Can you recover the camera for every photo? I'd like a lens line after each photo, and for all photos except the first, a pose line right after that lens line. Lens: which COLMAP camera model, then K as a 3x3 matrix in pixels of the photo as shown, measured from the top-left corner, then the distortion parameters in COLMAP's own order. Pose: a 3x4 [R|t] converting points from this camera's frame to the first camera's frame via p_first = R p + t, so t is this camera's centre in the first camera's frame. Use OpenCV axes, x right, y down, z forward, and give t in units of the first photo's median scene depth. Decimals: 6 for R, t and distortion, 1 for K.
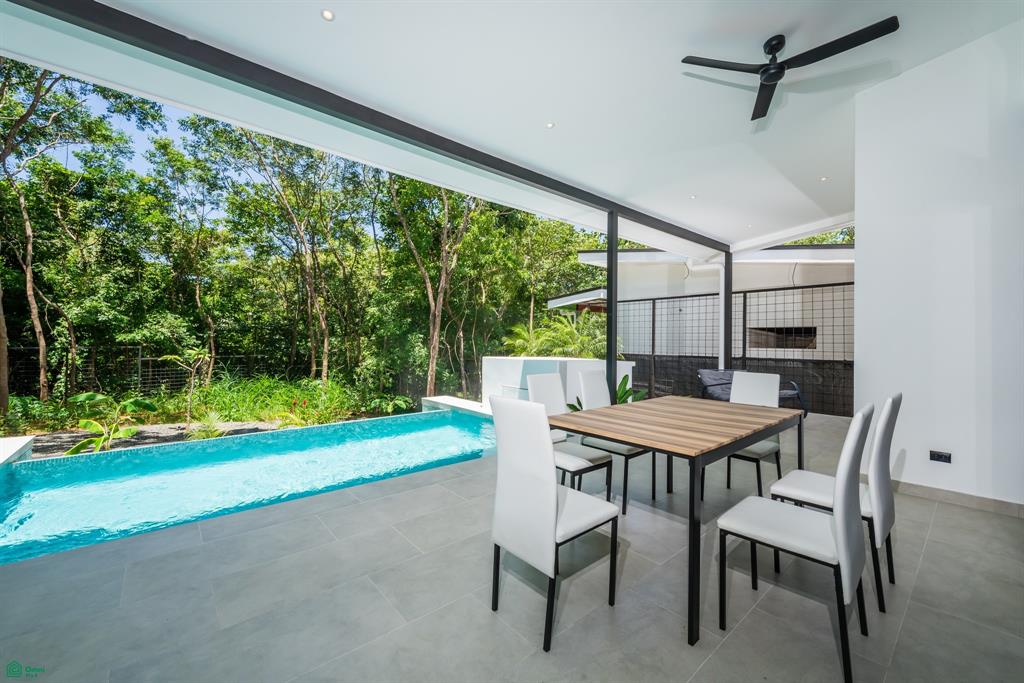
lens RADIAL K [[408.0, 0, 526.3], [0, 408.0, 336.1], [0, 0, 1]] dist [-0.001593, -0.000315]
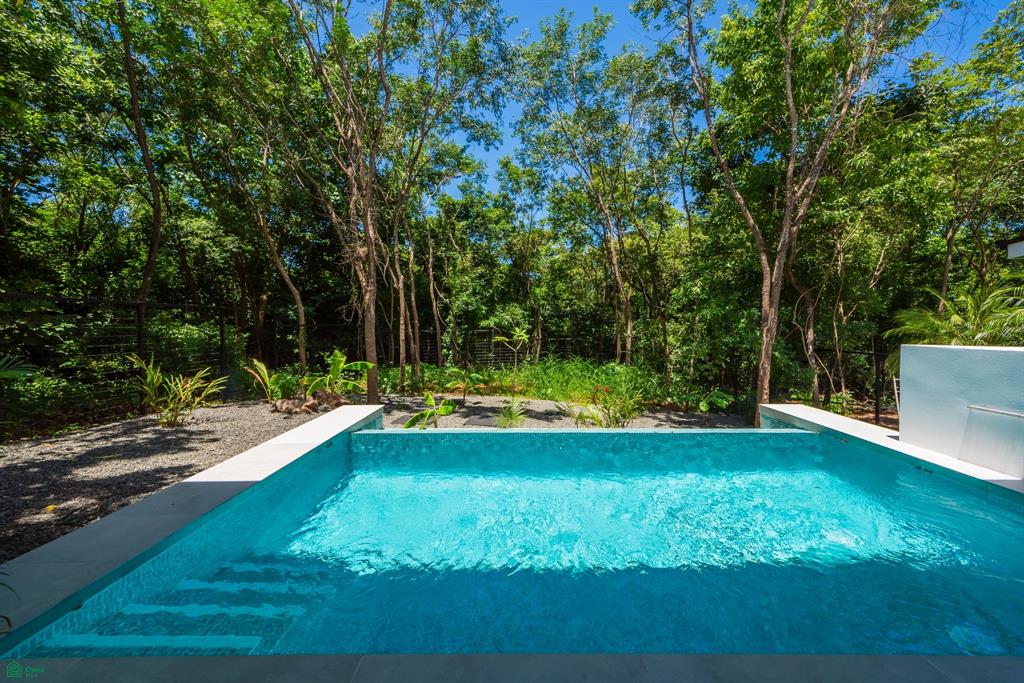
lens RADIAL K [[408.0, 0, 526.3], [0, 408.0, 336.1], [0, 0, 1]] dist [-0.001593, -0.000315]
pose [[0.756945, 0.015665, -0.653290, -0.049508], [0.008836, 0.999376, 0.034201, -0.000208], [0.653419, -0.031661, 0.756334, 0.110724]]
